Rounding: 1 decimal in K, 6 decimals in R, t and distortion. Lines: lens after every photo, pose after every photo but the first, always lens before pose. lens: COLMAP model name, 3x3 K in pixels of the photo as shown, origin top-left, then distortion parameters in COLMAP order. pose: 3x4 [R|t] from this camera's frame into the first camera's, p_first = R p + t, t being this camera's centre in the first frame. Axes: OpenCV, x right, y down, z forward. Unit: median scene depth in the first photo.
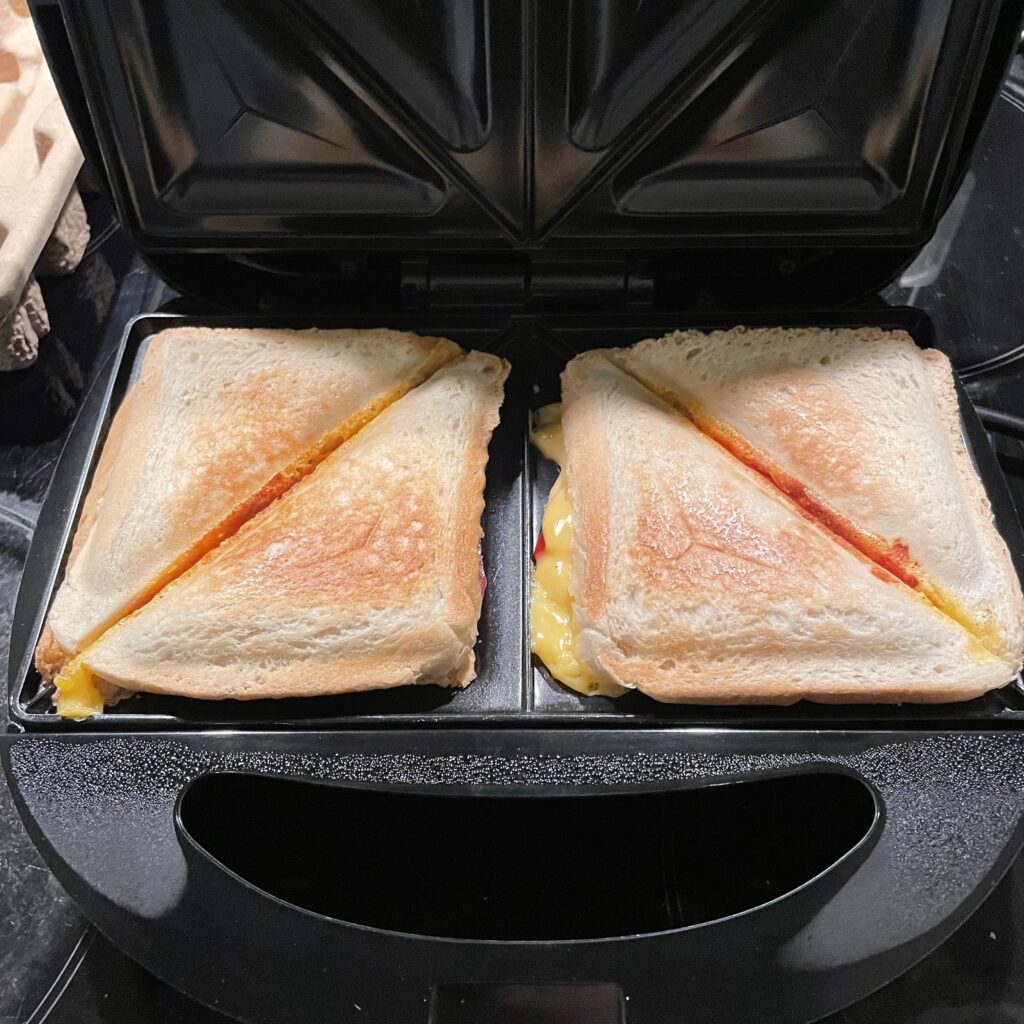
lens RADIAL K [[1097.5, 0, 512.0], [0, 1097.5, 512.0], [0, 0, 1]] dist [0.126210, -0.186480]
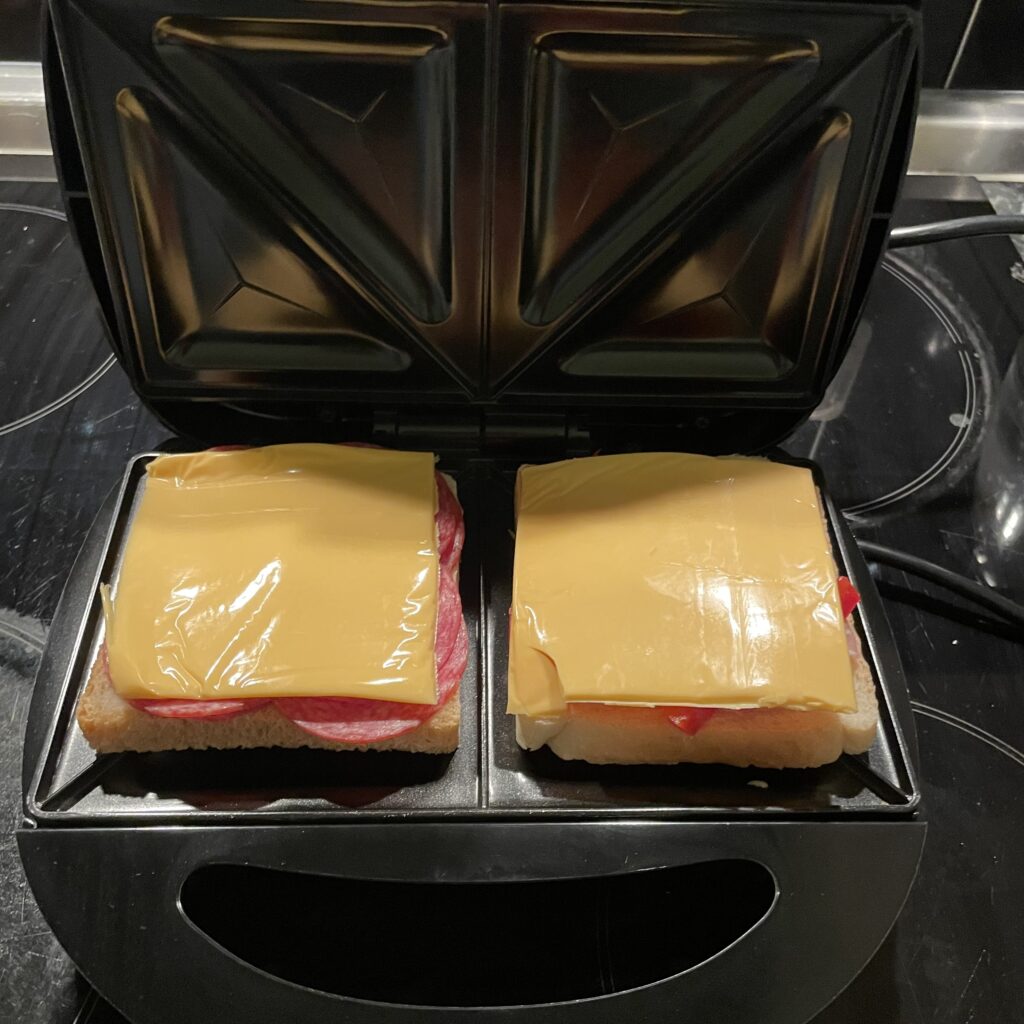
lens RADIAL K [[1097.5, 0, 512.0], [0, 1097.5, 512.0], [0, 0, 1]] dist [0.126210, -0.186480]
pose [[0.998156, 0.013875, 0.059088, -0.024250], [-0.008462, 0.995825, -0.090895, -0.019675], [-0.060103, 0.090228, 0.994106, -0.159988]]
